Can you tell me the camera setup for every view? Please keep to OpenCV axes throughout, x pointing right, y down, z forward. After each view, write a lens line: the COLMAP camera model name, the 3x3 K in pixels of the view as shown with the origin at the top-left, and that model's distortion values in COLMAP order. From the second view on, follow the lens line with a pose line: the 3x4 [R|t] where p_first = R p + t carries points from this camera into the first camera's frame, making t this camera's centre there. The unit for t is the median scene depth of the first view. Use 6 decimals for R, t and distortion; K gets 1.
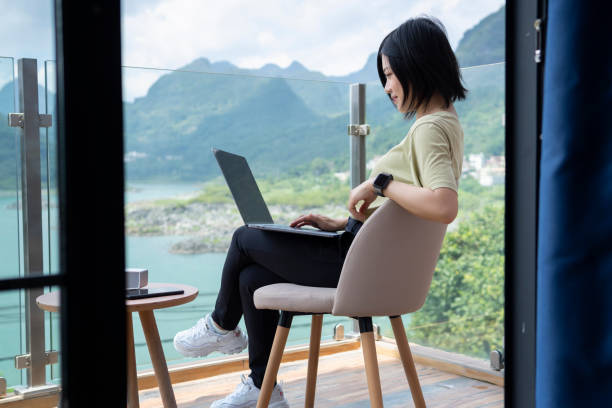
lens RADIAL K [[843.2, 0, 306.0], [0, 843.2, 204.0], [0, 0, 1]] dist [0.014262, 0.029311]
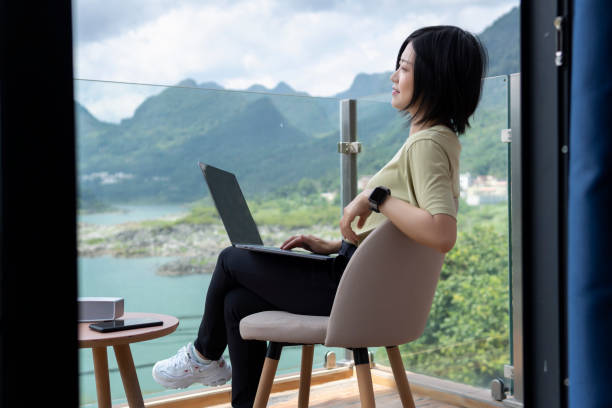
lens RADIAL K [[843.2, 0, 306.0], [0, 843.2, 204.0], [0, 0, 1]] dist [0.014262, 0.029311]
pose [[0.999872, -0.005096, 0.015154, -0.001710], [0.005460, 0.999695, -0.024073, -0.000976], [-0.015026, 0.024153, 0.999595, 0.044006]]
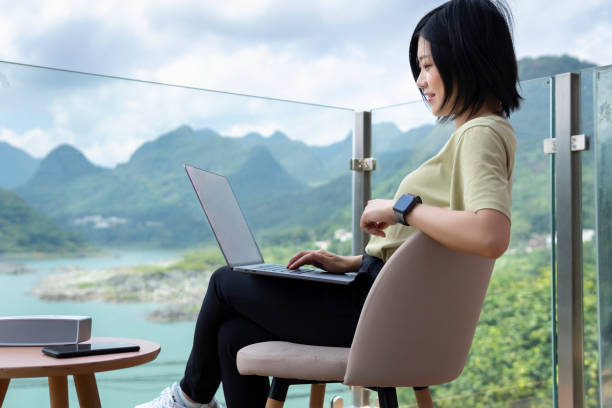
lens RADIAL K [[843.2, 0, 306.0], [0, 843.2, 204.0], [0, 0, 1]] dist [0.014262, 0.029311]
pose [[0.999589, 0.018120, 0.022207, -0.012611], [-0.016237, 0.996483, -0.082212, 0.021938], [-0.023619, 0.081818, 0.996367, 0.154766]]
